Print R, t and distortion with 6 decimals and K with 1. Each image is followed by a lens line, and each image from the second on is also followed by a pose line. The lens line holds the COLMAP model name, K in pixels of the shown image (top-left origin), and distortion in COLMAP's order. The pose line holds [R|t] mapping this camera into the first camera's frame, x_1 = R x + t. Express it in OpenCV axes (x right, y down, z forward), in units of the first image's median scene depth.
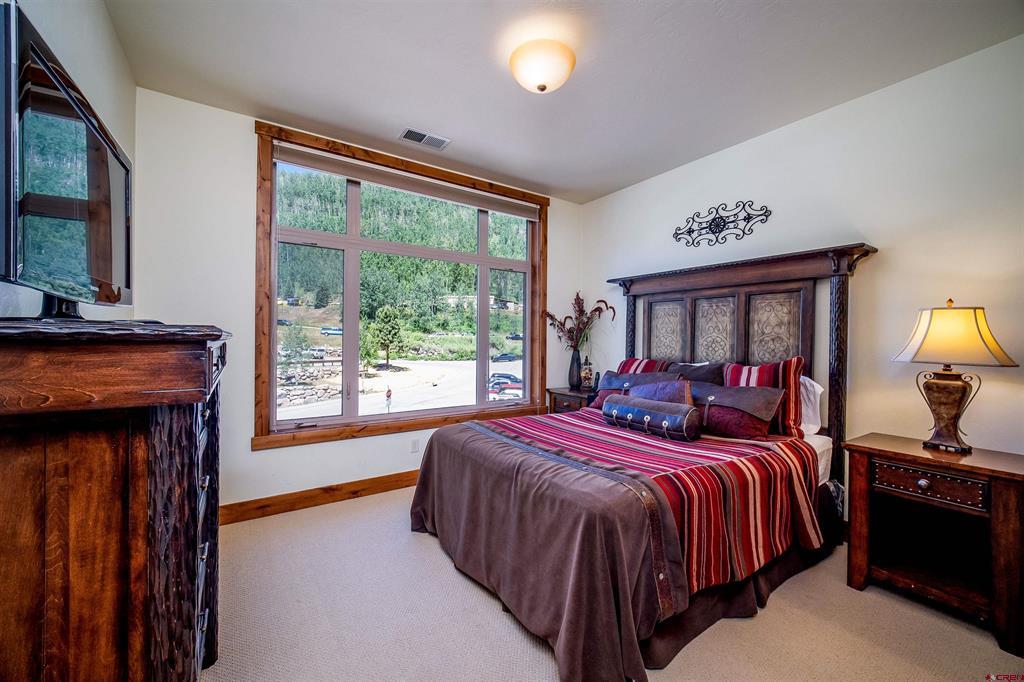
lens RADIAL K [[415.8, 0, 517.4], [0, 415.8, 341.2], [0, 0, 1]] dist [0.001625, 0.000086]
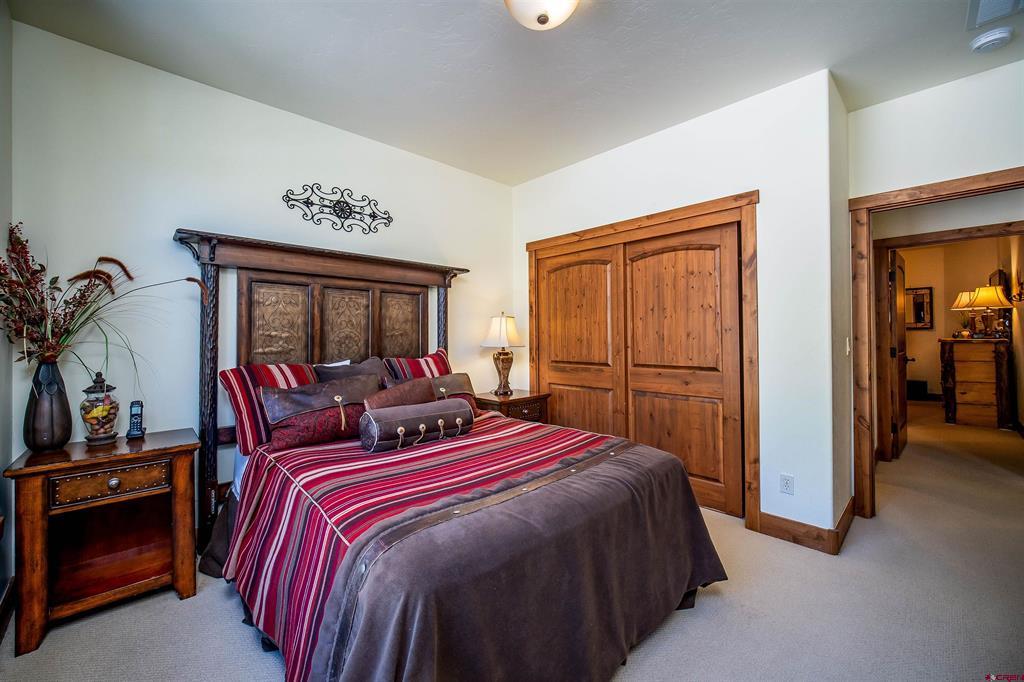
lens RADIAL K [[415.8, 0, 509.2], [0, 415.8, 325.0], [0, 0, 1]] dist [0.001625, 0.000086]
pose [[-0.167083, 0.013459, 0.985851, -0.486605], [0.007228, 0.999897, -0.012426, -0.012149], [-0.985916, 0.005049, -0.167163, 0.810095]]
